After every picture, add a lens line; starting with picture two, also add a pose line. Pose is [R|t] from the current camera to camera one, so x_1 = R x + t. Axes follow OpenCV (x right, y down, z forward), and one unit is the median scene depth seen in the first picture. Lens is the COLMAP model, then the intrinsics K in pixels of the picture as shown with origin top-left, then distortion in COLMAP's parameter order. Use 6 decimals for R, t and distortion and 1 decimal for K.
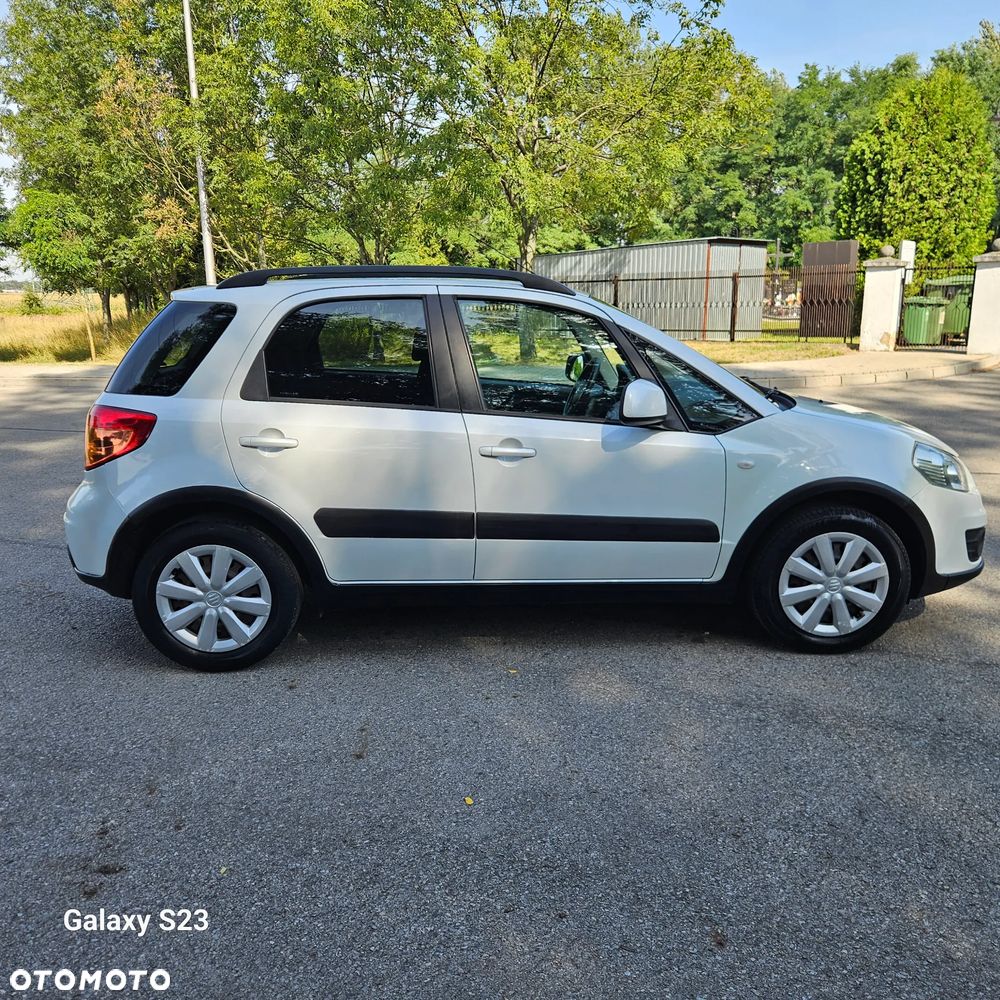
lens RADIAL K [[902.6, 0, 508.2], [0, 902.6, 505.1], [0, 0, 1]] dist [0.074492, -0.056942]
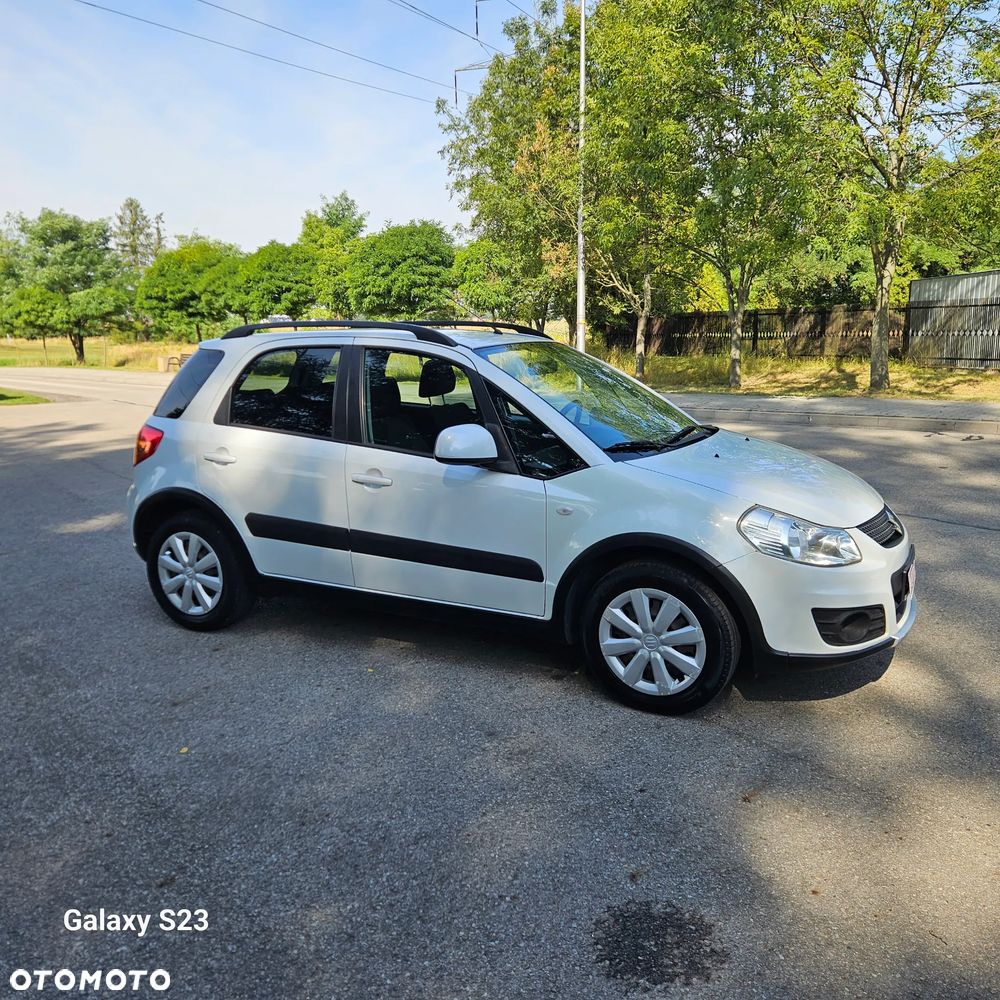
lens RADIAL K [[902.6, 0, 506.0], [0, 902.6, 495.1], [0, 0, 1]] dist [0.074492, -0.056942]
pose [[0.867578, 0.086869, -0.489655, 0.687473], [-0.103876, 0.994561, -0.007604, -0.046065], [0.486332, 0.057460, 0.871883, 0.064934]]
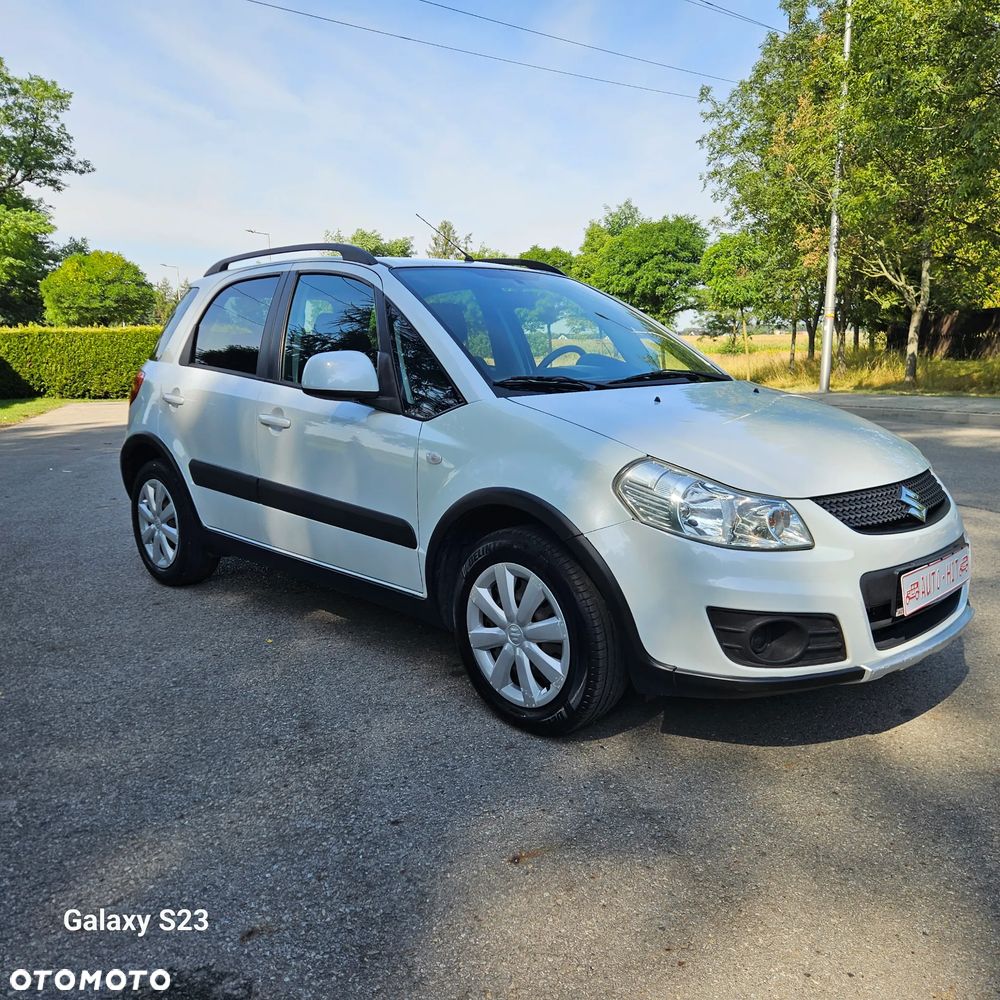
lens RADIAL K [[902.6, 0, 492.8], [0, 902.6, 502.6], [0, 0, 1]] dist [0.074492, -0.056942]
pose [[0.654032, 0.131176, -0.745006, 0.880396], [-0.164590, 0.985933, 0.029105, -0.036530], [0.738344, 0.103585, 0.666422, 0.486721]]
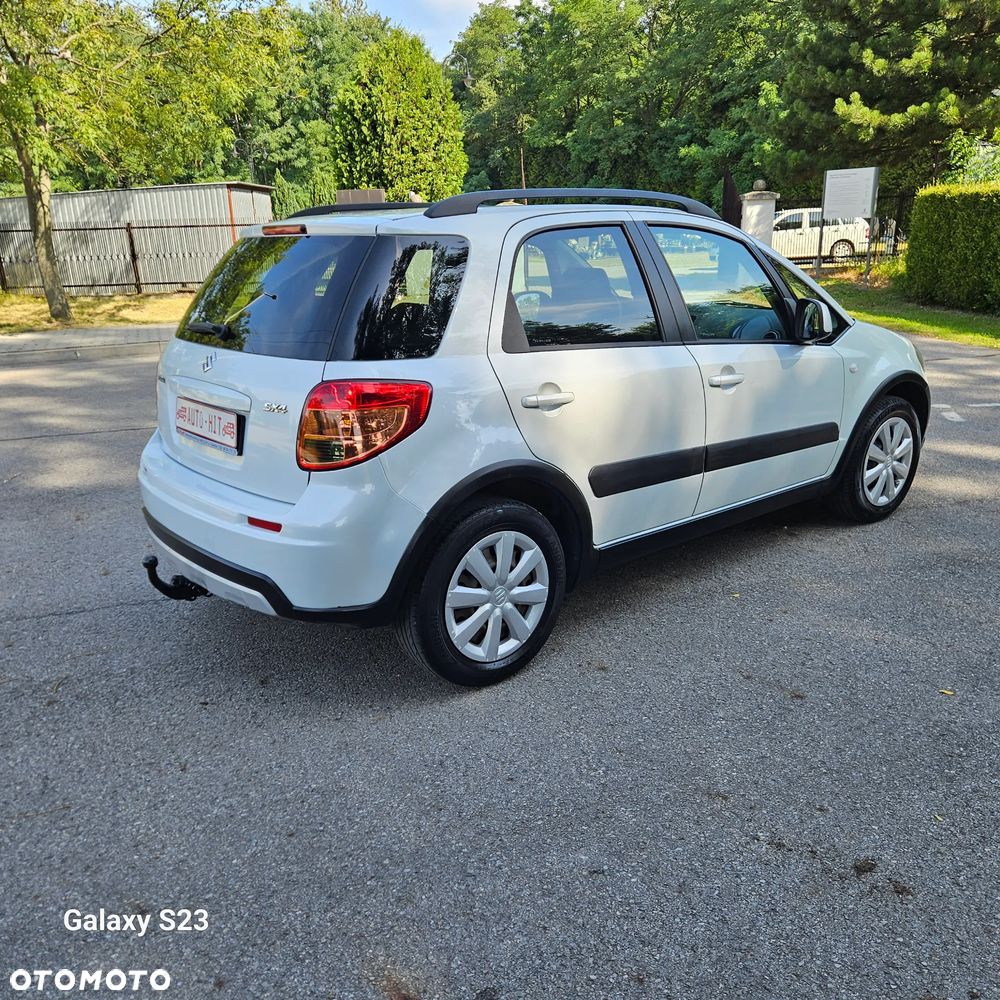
lens RADIAL K [[902.6, 0, 503.6], [0, 902.6, 505.3], [0, 0, 1]] dist [0.074492, -0.056942]
pose [[0.794468, -0.187881, 0.577513, -0.759733], [0.160078, 0.982098, 0.099290, -0.059011], [-0.585829, 0.013565, 0.810321, 0.316309]]
